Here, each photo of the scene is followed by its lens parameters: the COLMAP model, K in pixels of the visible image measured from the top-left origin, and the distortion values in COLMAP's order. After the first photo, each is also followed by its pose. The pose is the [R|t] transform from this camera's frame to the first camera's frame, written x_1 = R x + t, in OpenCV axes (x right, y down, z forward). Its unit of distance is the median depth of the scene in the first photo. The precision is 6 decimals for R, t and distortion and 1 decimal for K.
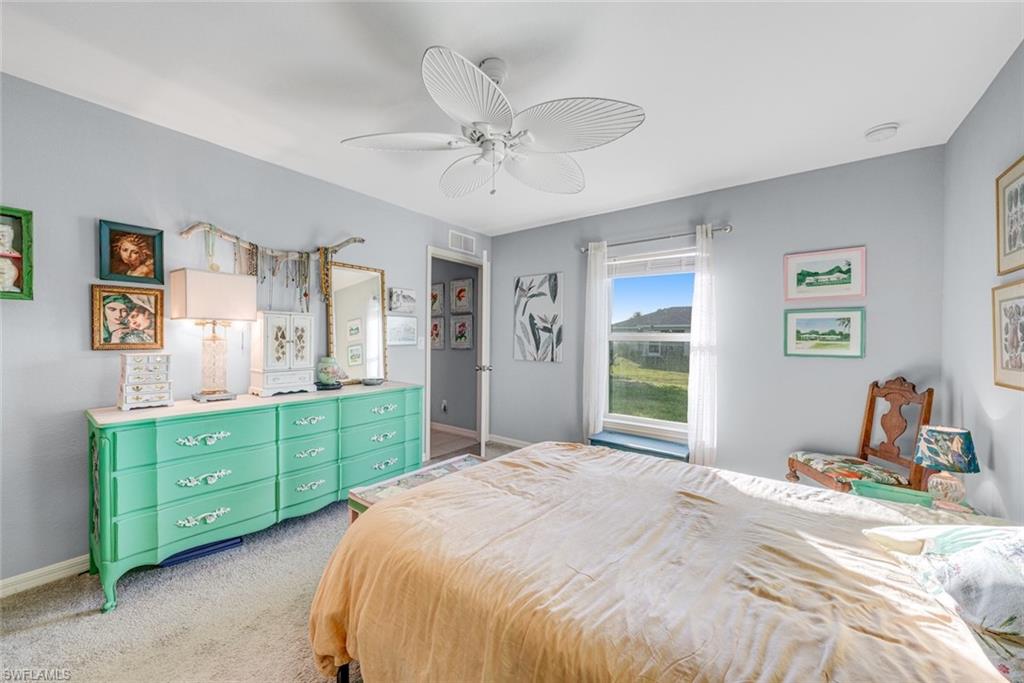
lens RADIAL K [[376.6, 0, 513.0], [0, 376.6, 339.8], [0, 0, 1]] dist [-0.000853, 0.000098]
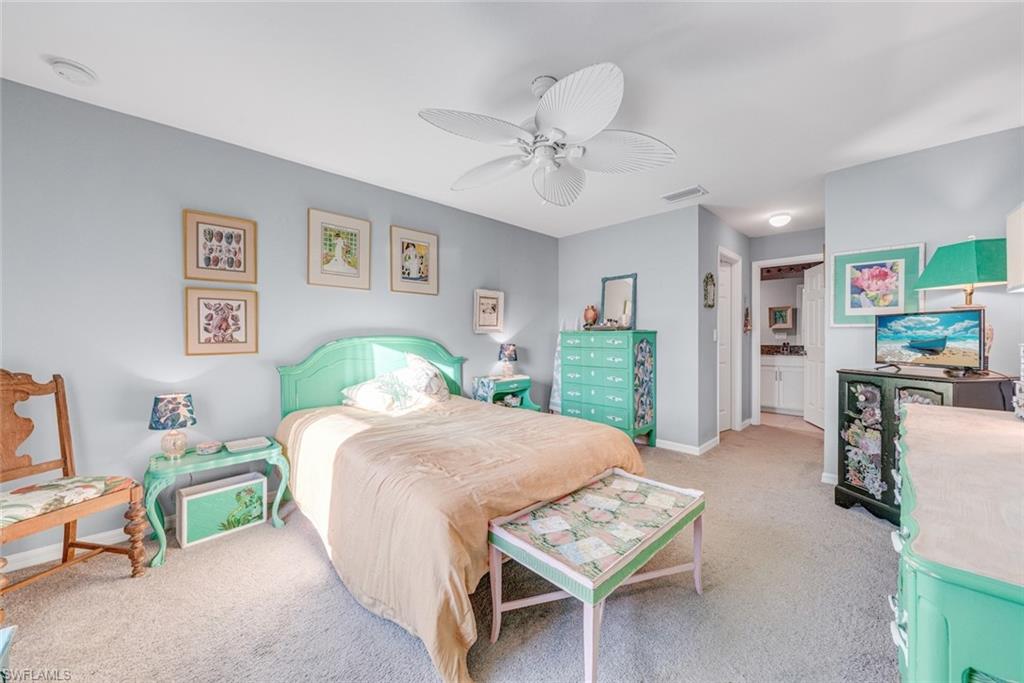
lens RADIAL K [[376.6, 0, 512.4], [0, 376.6, 339.8], [0, 0, 1]] dist [-0.000853, 0.000098]
pose [[-0.988695, -0.007896, 0.149733, -0.079934], [-0.006518, 0.999932, 0.009689, 0.022266], [-0.149799, 0.008603, -0.988679, 1.327614]]
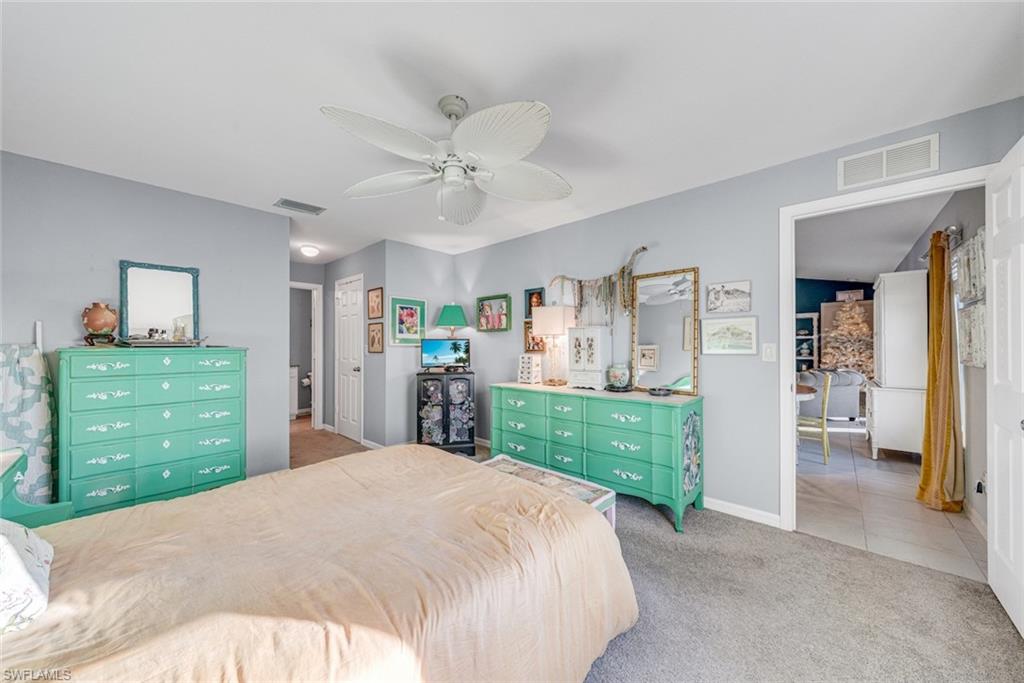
lens RADIAL K [[358.1, 0, 516.4], [0, 358.1, 341.2], [0, 0, 1]] dist [0.000712, -0.000008]
pose [[-0.089362, -0.018051, -0.995836, 0.616920], [-0.000362, 0.999836, -0.018091, -0.000124], [0.995999, -0.001256, -0.089354, 0.799862]]
